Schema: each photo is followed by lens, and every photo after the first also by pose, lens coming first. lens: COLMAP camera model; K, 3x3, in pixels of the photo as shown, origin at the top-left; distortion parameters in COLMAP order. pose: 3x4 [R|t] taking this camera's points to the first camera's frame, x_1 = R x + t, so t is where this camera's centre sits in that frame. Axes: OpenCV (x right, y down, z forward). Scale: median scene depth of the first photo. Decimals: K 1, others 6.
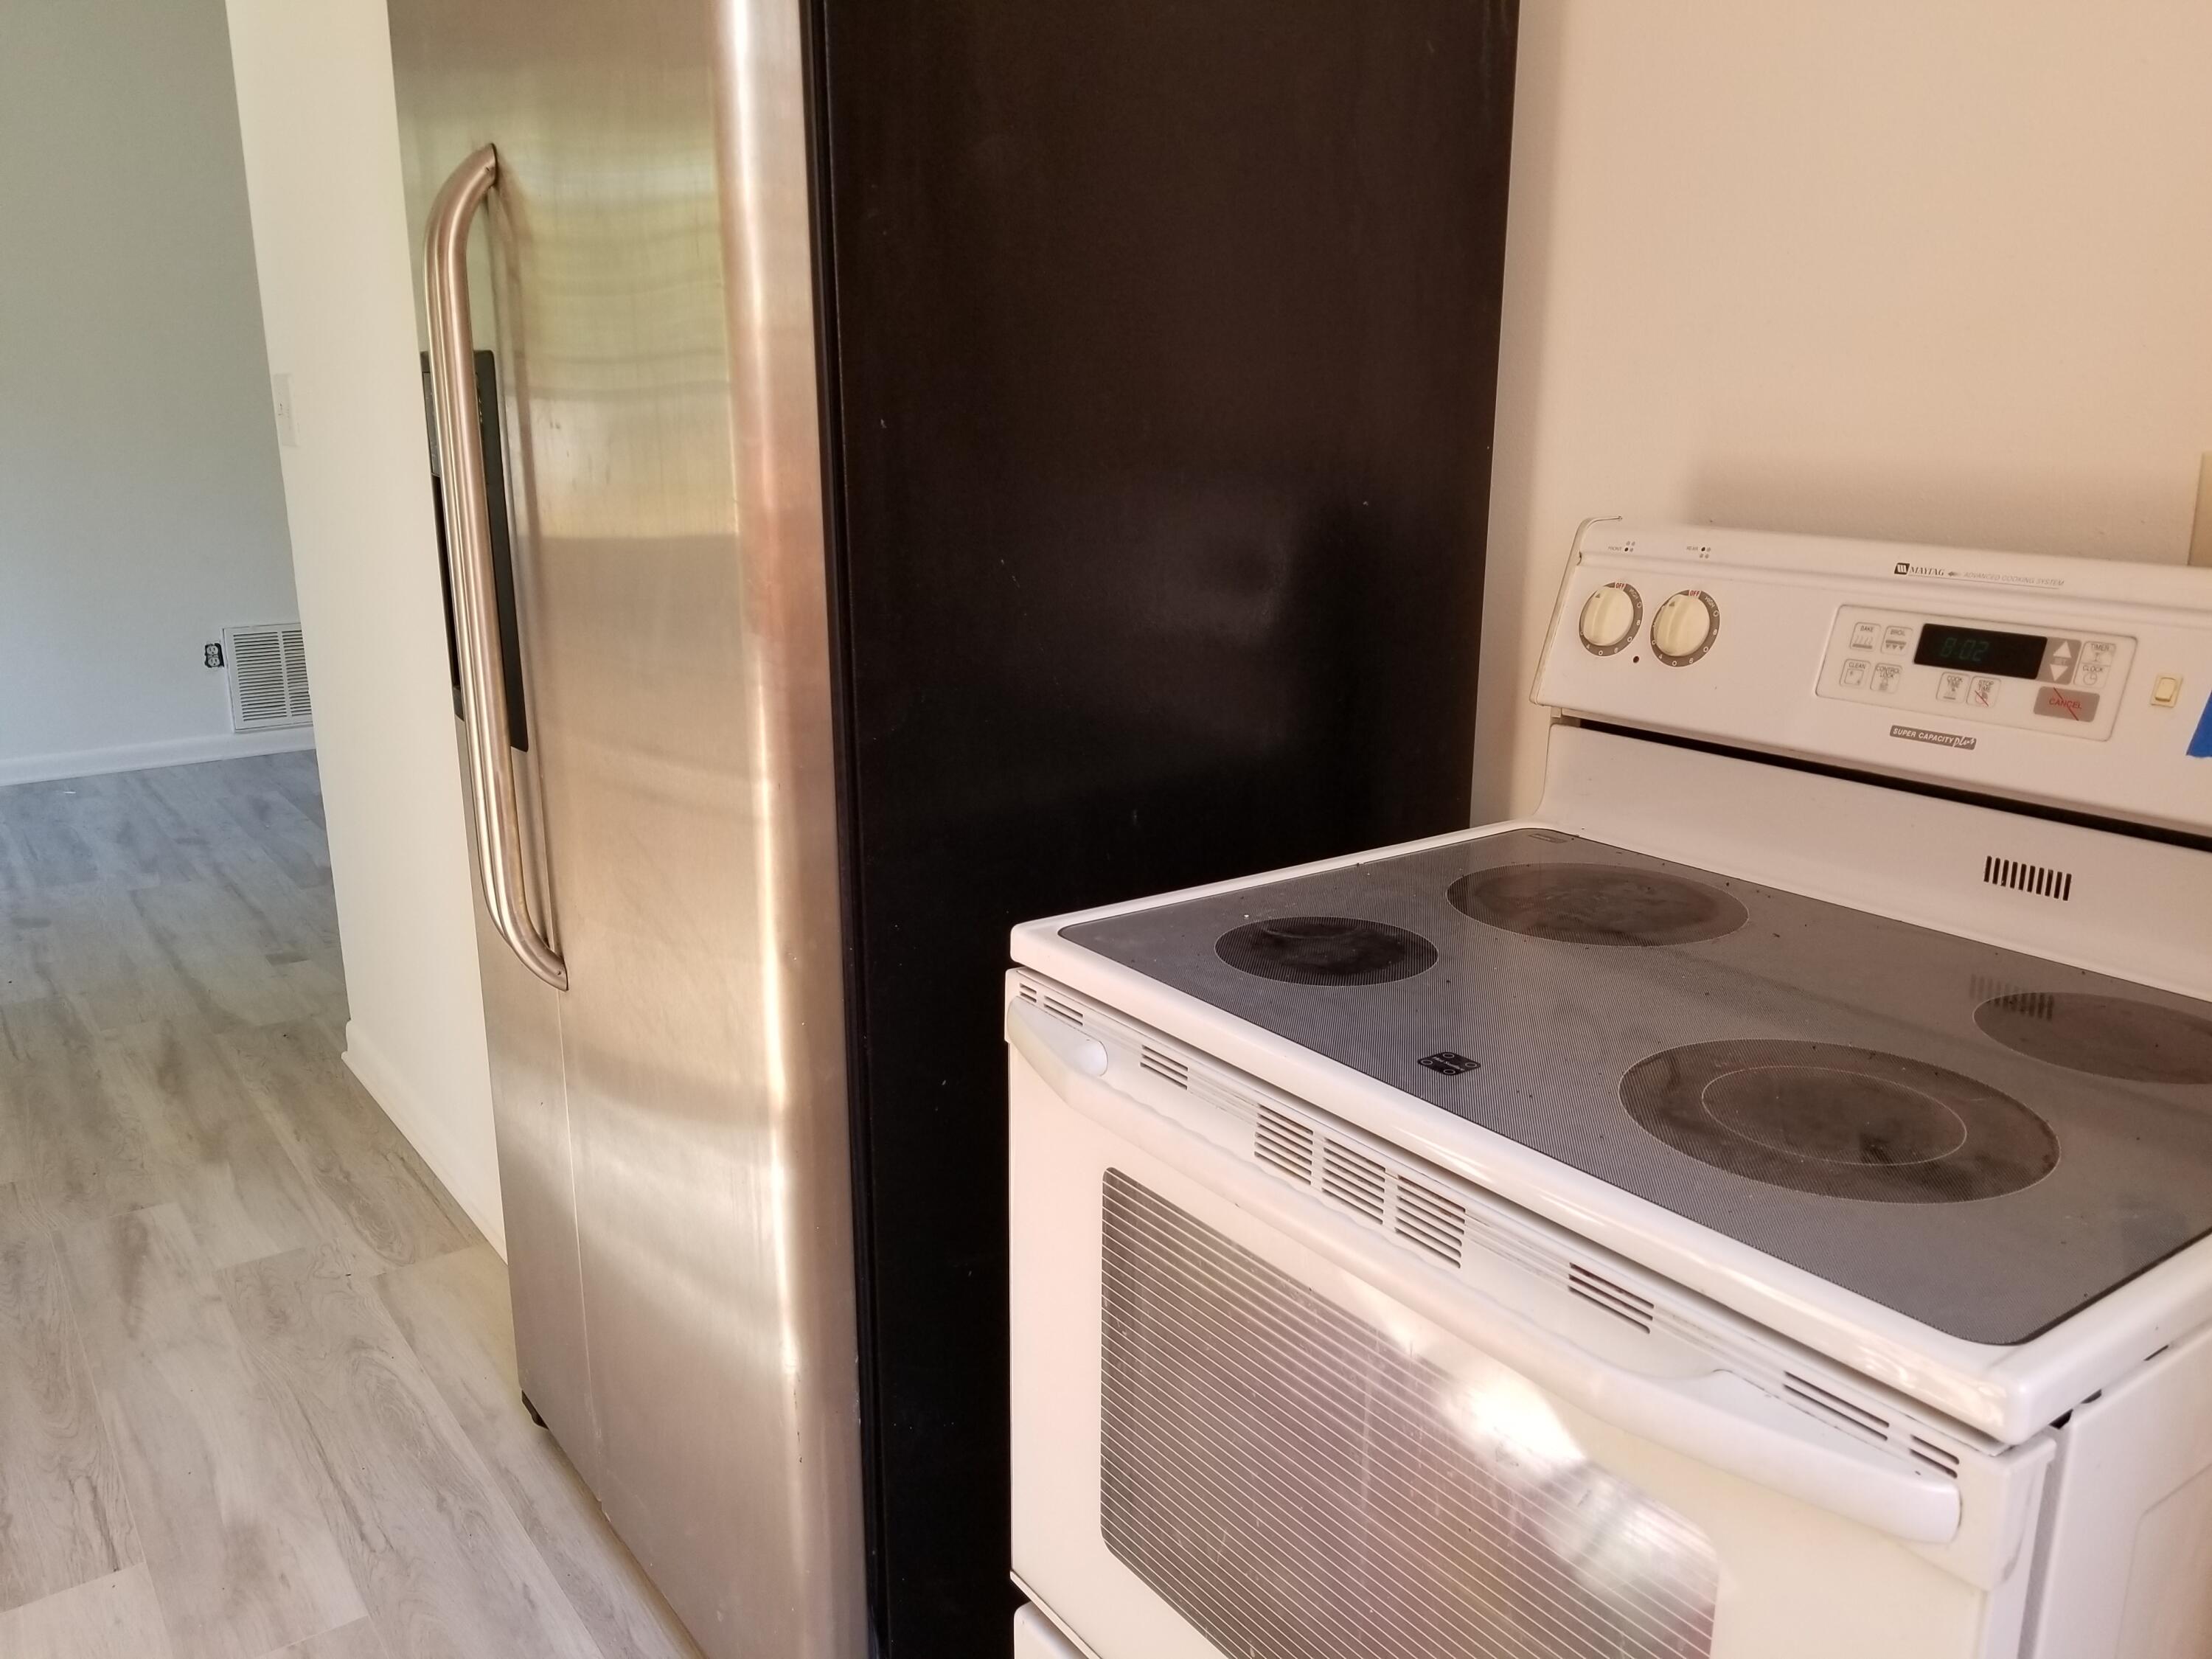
lens RADIAL K [[1754.0, 0, 1094.7], [0, 1754.0, 830.8], [0, 0, 1]] dist [0.013718, -0.015985]
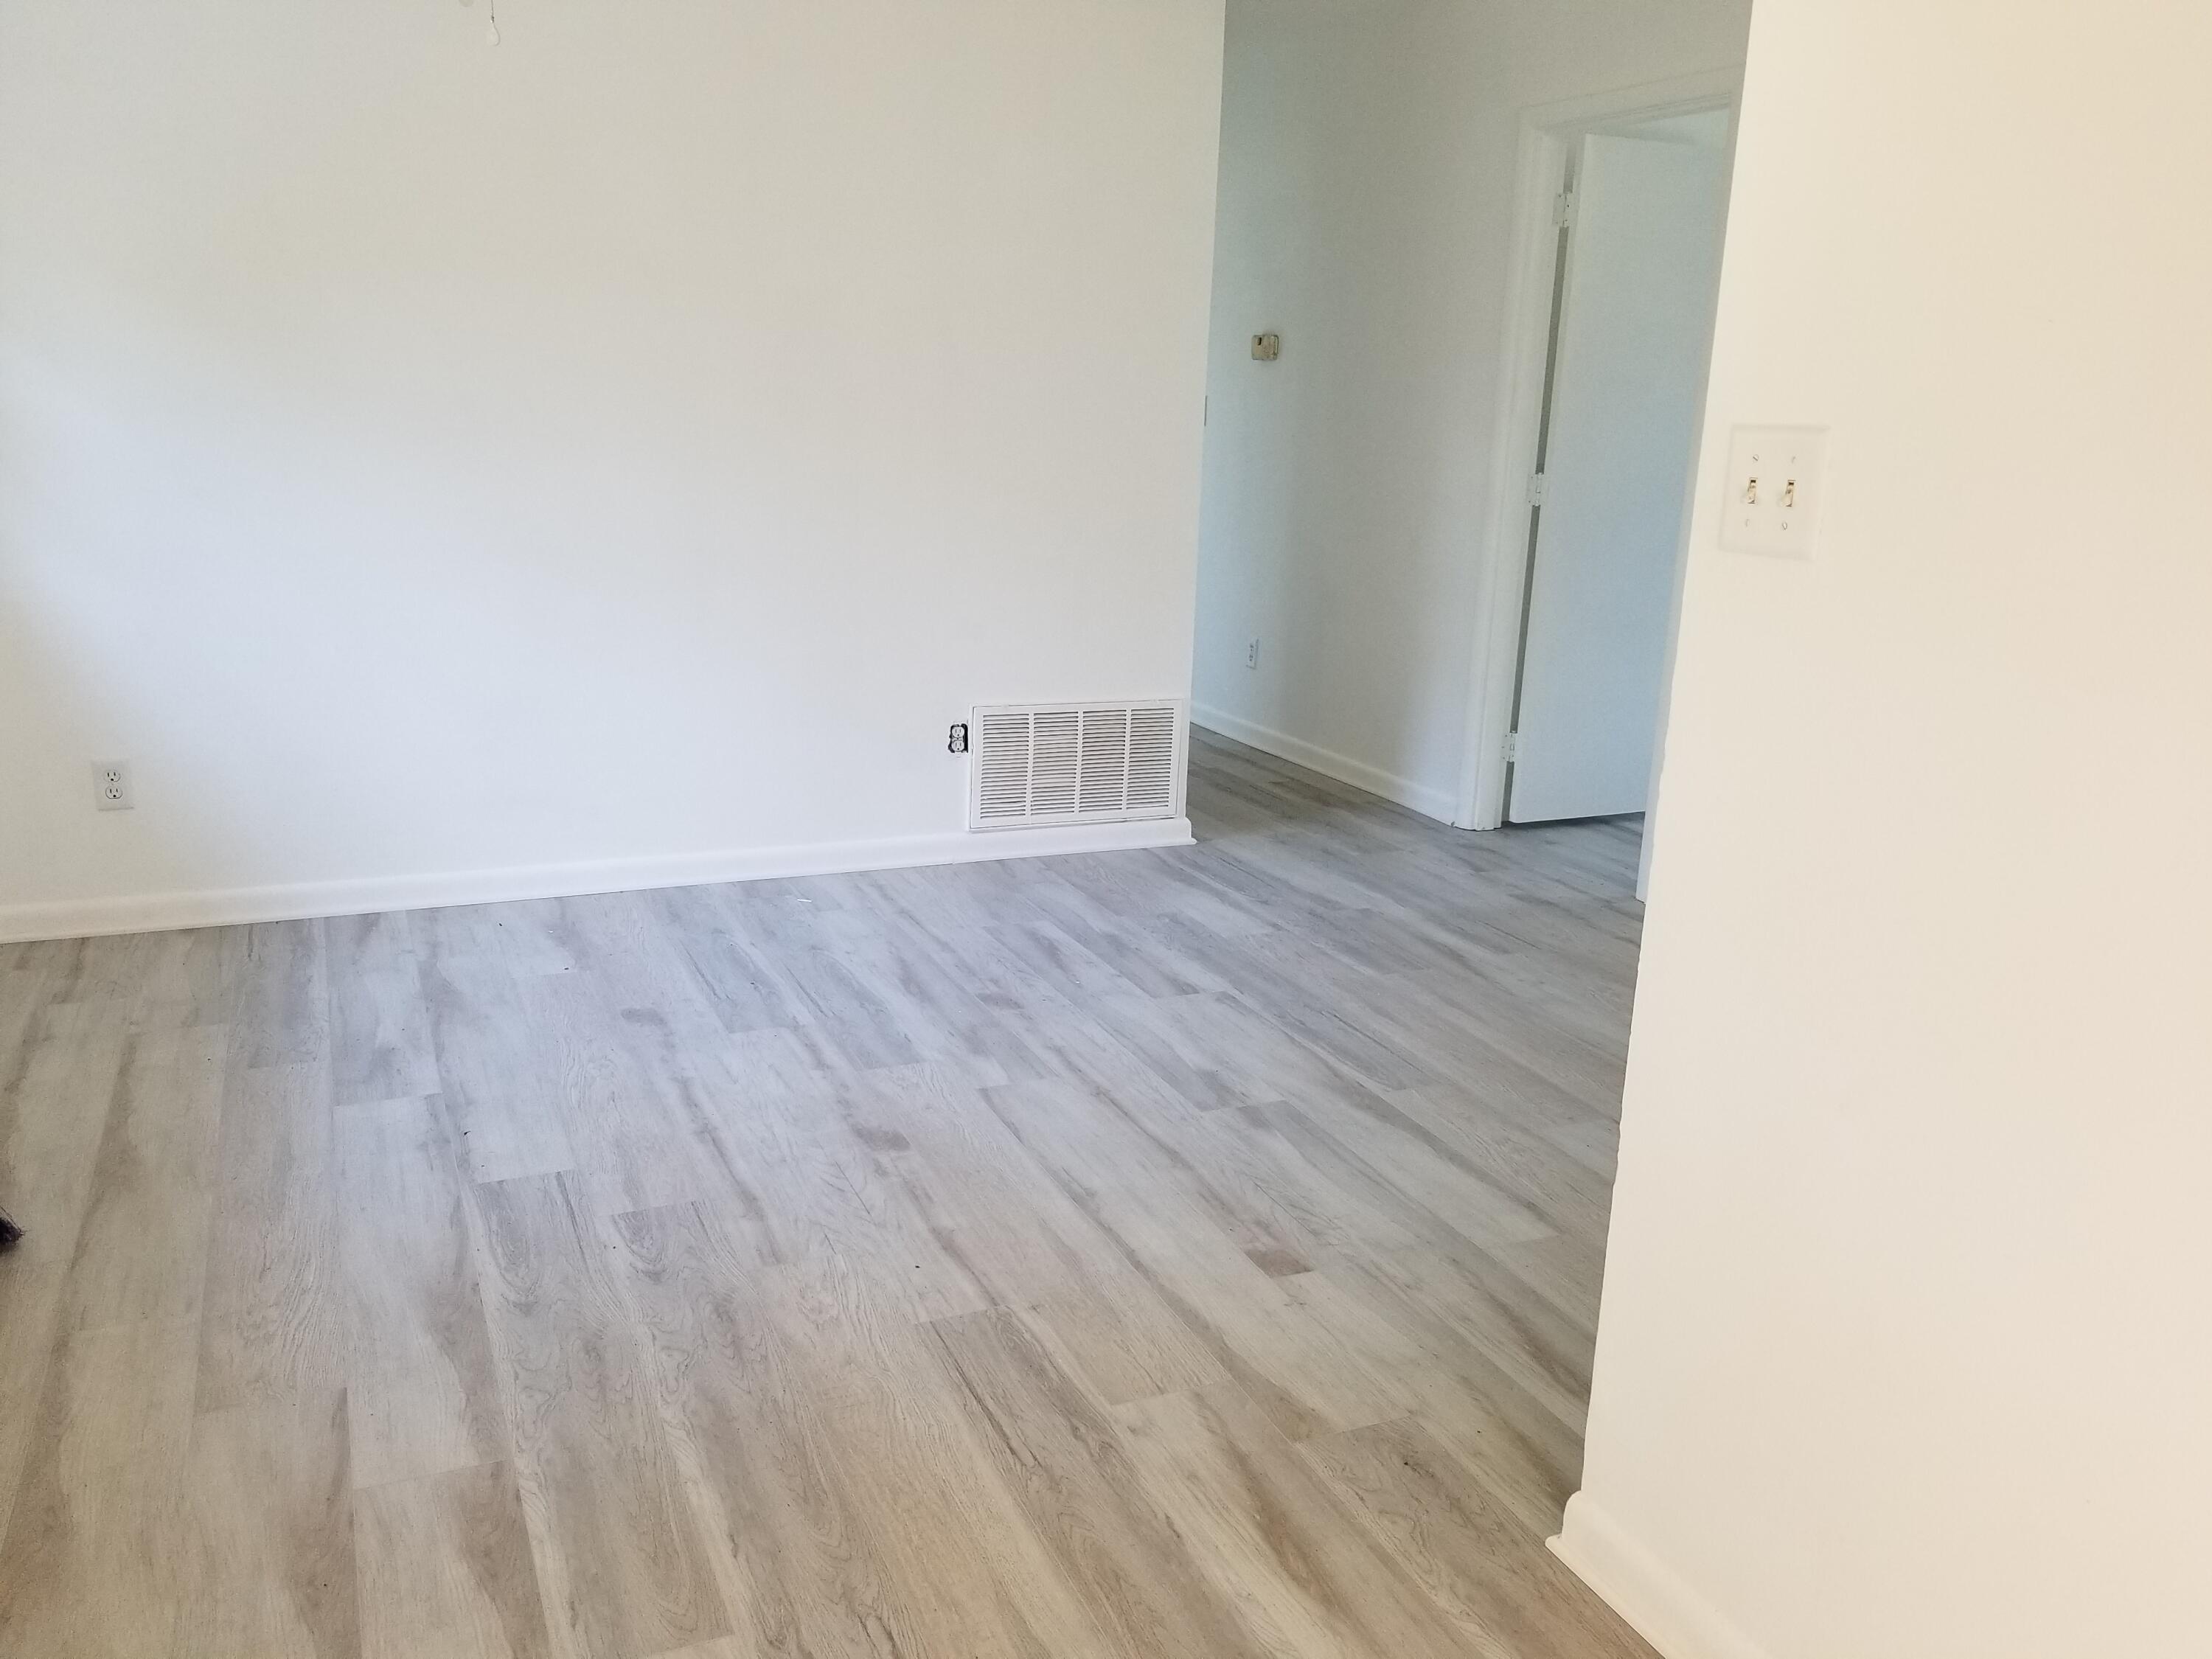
lens RADIAL K [[1754.0, 0, 1117.9], [0, 1754.0, 830.7], [0, 0, 1]] dist [0.013718, -0.015985]
pose [[0.977687, 0.077610, -0.195205, -0.349230], [-0.081351, 0.996622, -0.011210, -0.070550], [0.193675, 0.026840, 0.980698, 0.276313]]
